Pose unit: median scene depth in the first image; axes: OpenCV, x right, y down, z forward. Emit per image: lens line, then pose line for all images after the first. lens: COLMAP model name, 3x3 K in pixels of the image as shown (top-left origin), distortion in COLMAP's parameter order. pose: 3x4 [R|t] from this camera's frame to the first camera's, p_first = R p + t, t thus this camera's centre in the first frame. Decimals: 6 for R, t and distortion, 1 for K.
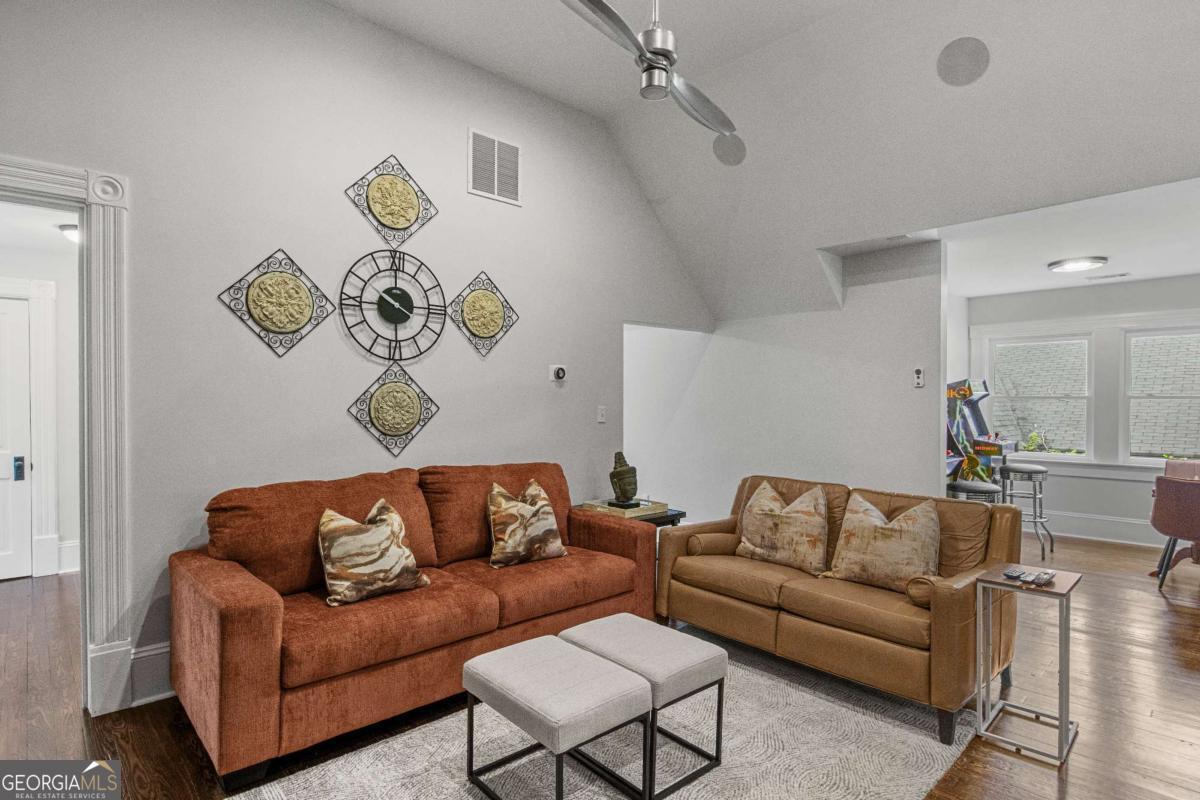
lens RADIAL K [[602.4, 0, 601.7], [0, 602.4, 405.0], [0, 0, 1]] dist [-0.011906, -0.000490]
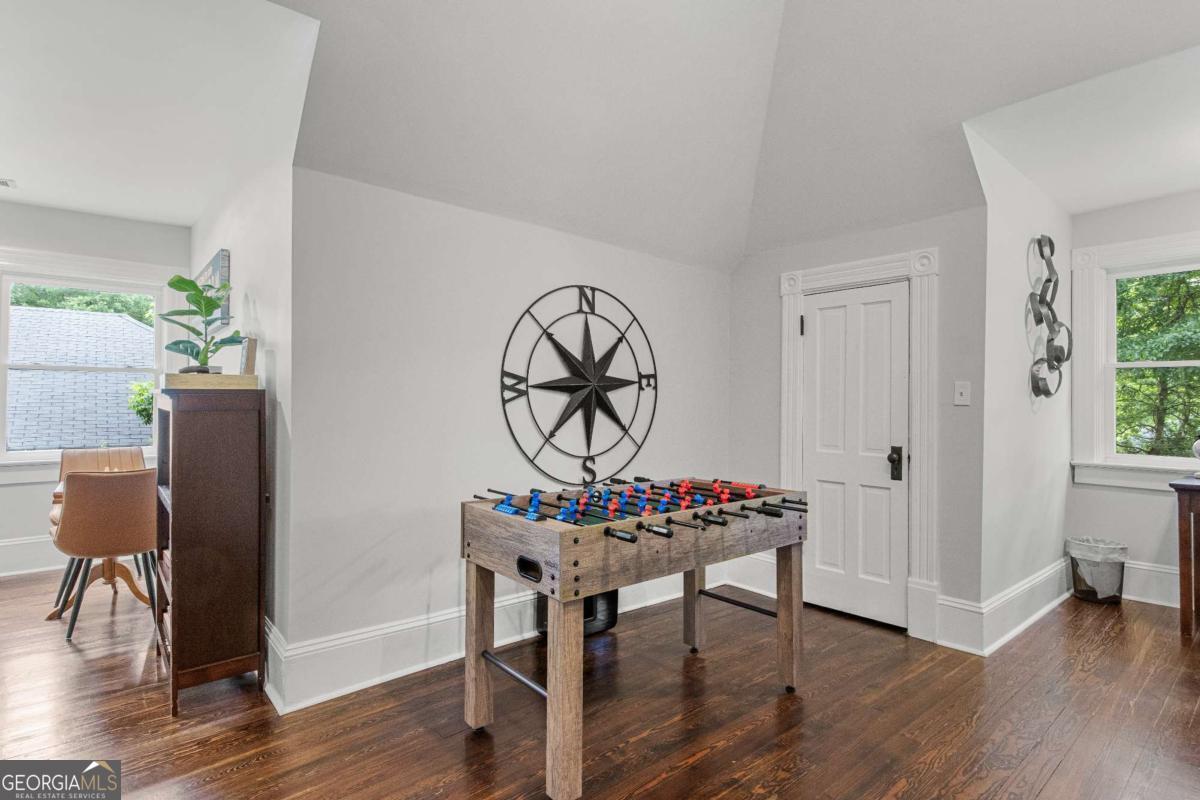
lens RADIAL K [[614.9, 0, 602.7], [0, 614.9, 392.7], [0, 0, 1]] dist [-0.011270, 0.000204]
pose [[0.037867, 0.013831, 0.999187, 0.341719], [-0.000917, 0.999904, -0.013806, 0.047403], [-0.999282, -0.000393, 0.037876, 0.475000]]
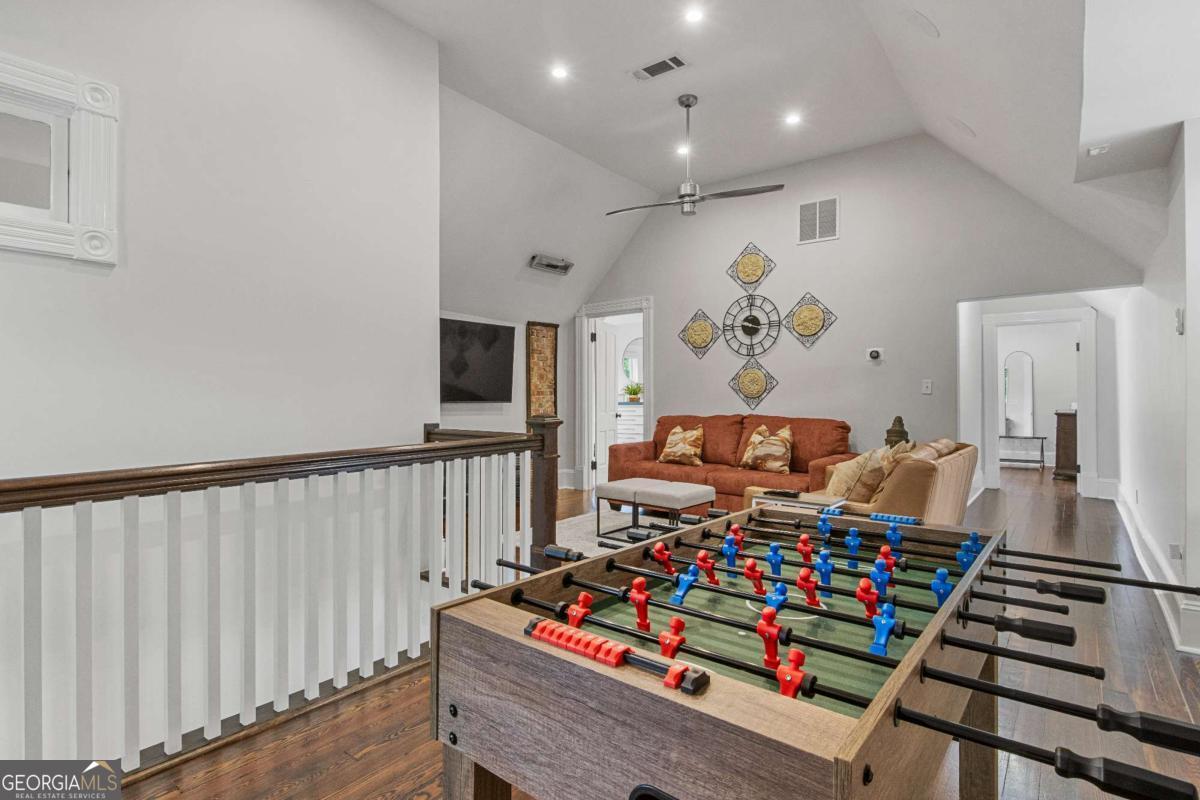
lens RADIAL K [[614.9, 0, 602.7], [0, 614.9, 392.7], [0, 0, 1]] dist [-0.011270, 0.000204]
pose [[0.163074, -0.010246, -0.986561, 1.408292], [-0.010243, 0.999875, -0.012078, 0.062956], [0.986561, 0.012075, 0.162949, 0.267858]]
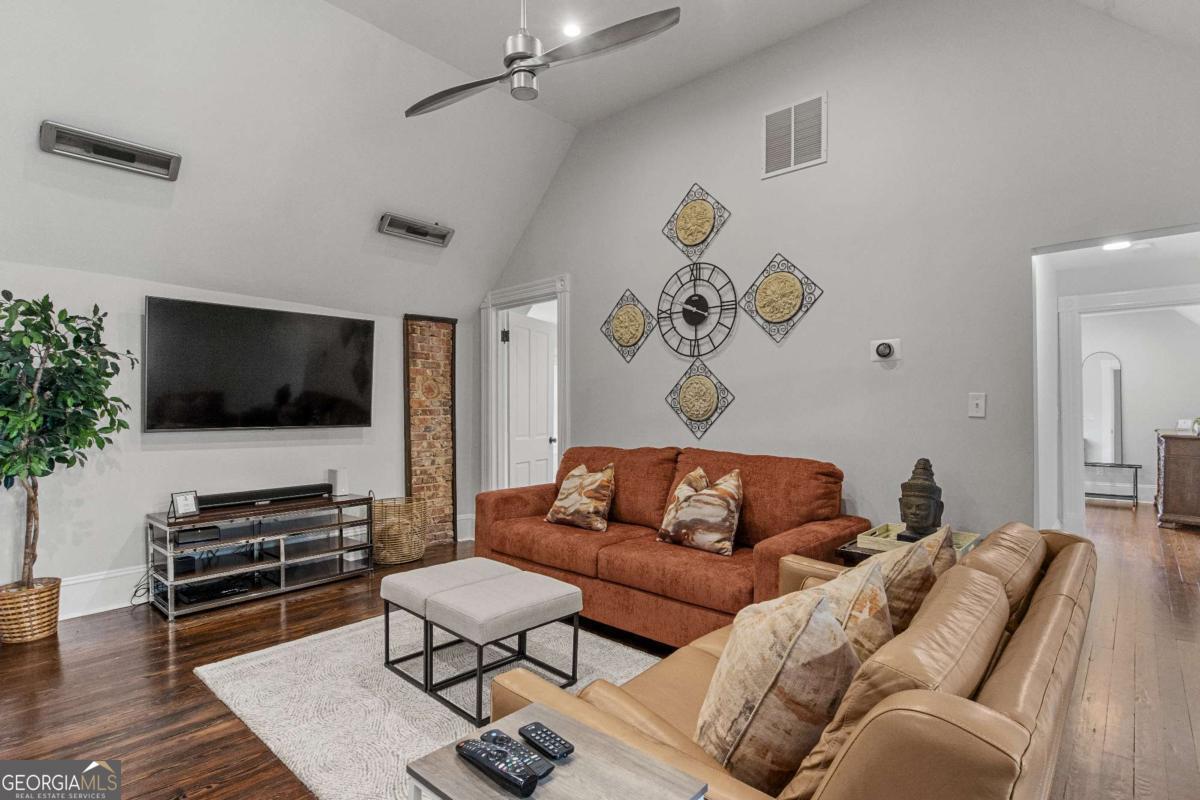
lens RADIAL K [[602.4, 0, 601.7], [0, 602.4, 405.0], [0, 0, 1]] dist [-0.011906, -0.000490]
pose [[0.091959, -0.007522, -0.995734, 0.817011], [-0.005616, 0.999952, -0.008073, 0.030962], [0.995747, 0.006335, 0.091912, 0.717133]]
